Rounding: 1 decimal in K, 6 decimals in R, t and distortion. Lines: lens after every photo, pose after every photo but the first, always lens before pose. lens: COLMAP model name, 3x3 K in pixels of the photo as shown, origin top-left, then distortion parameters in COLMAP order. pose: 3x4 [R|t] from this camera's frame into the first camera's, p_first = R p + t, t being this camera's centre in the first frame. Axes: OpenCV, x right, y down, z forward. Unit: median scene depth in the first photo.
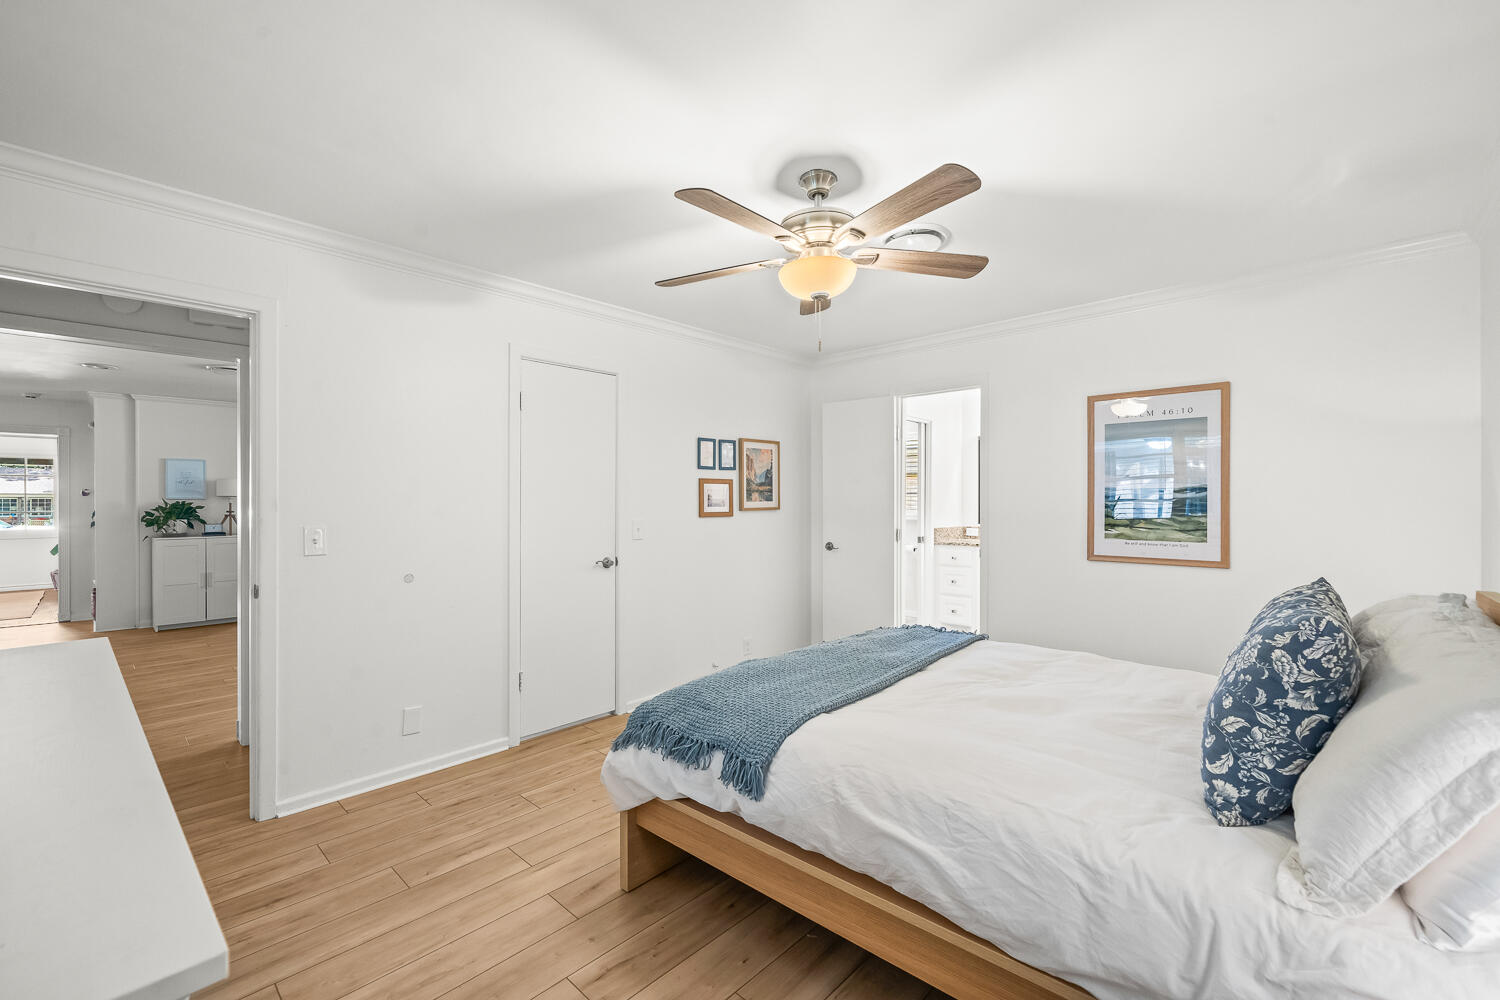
lens RADIAL K [[631.1, 0, 750.0], [0, 631.1, 500.0], [0, 0, 1]] dist [-0.010535, -0.000010]
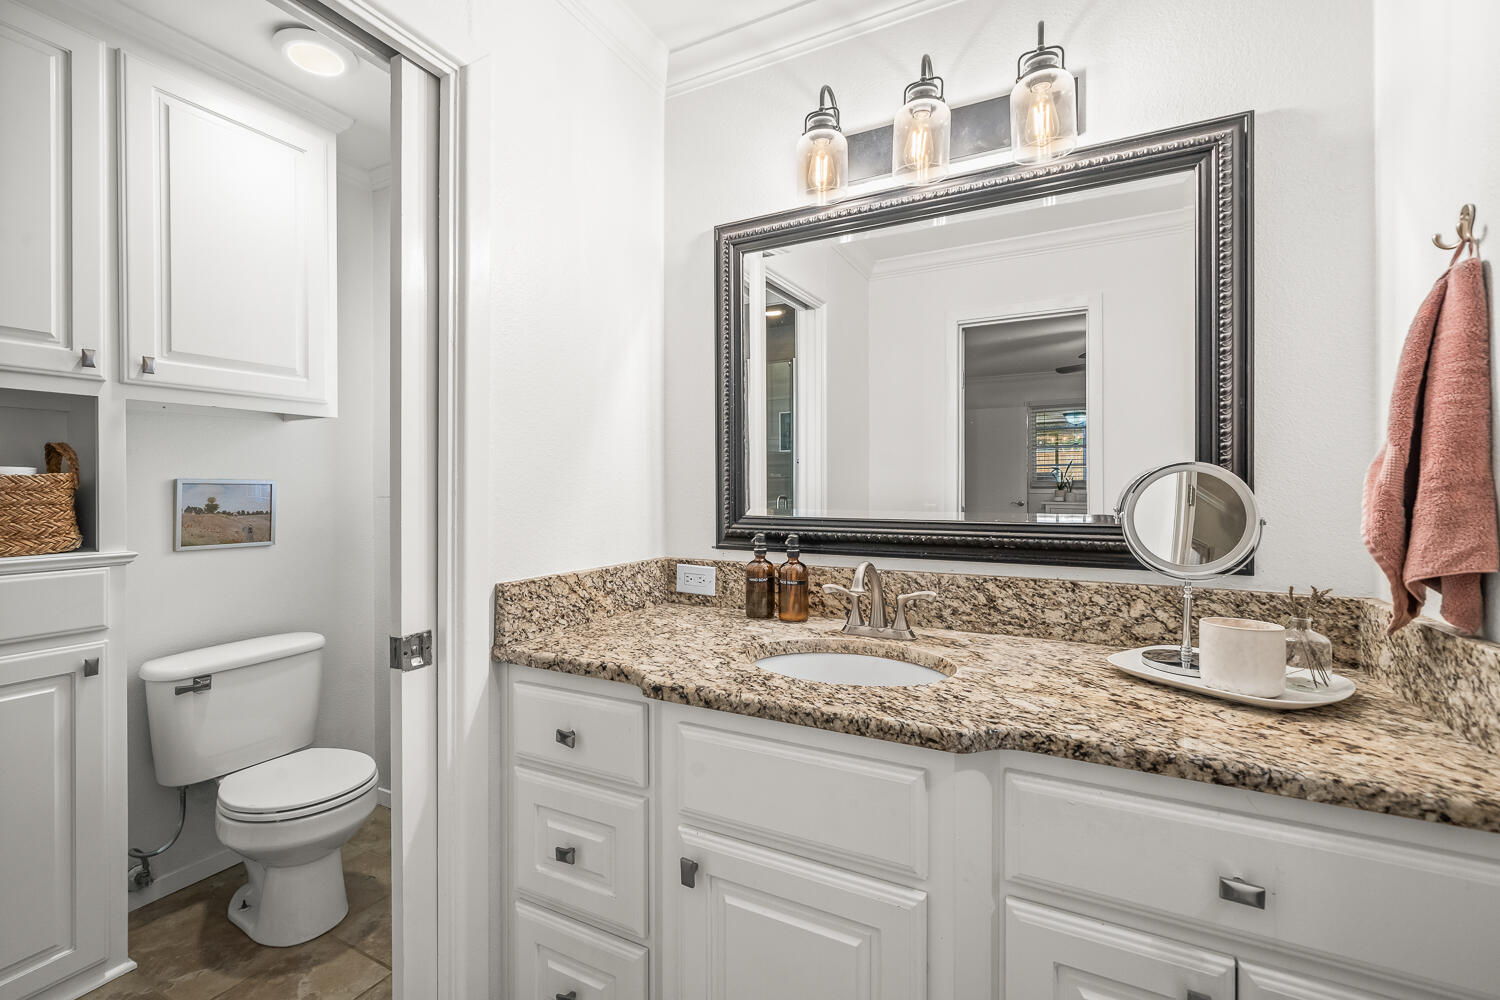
lens RADIAL K [[646.7, 0, 749.9], [0, 646.7, 489.4], [0, 0, 1]] dist [-0.001113, 0.000210]
pose [[0.963922, -0.002106, 0.266177, 0.563371], [0.000818, 0.999987, 0.004952, 0.018927], [-0.266184, -0.004556, 0.963912, 1.354069]]
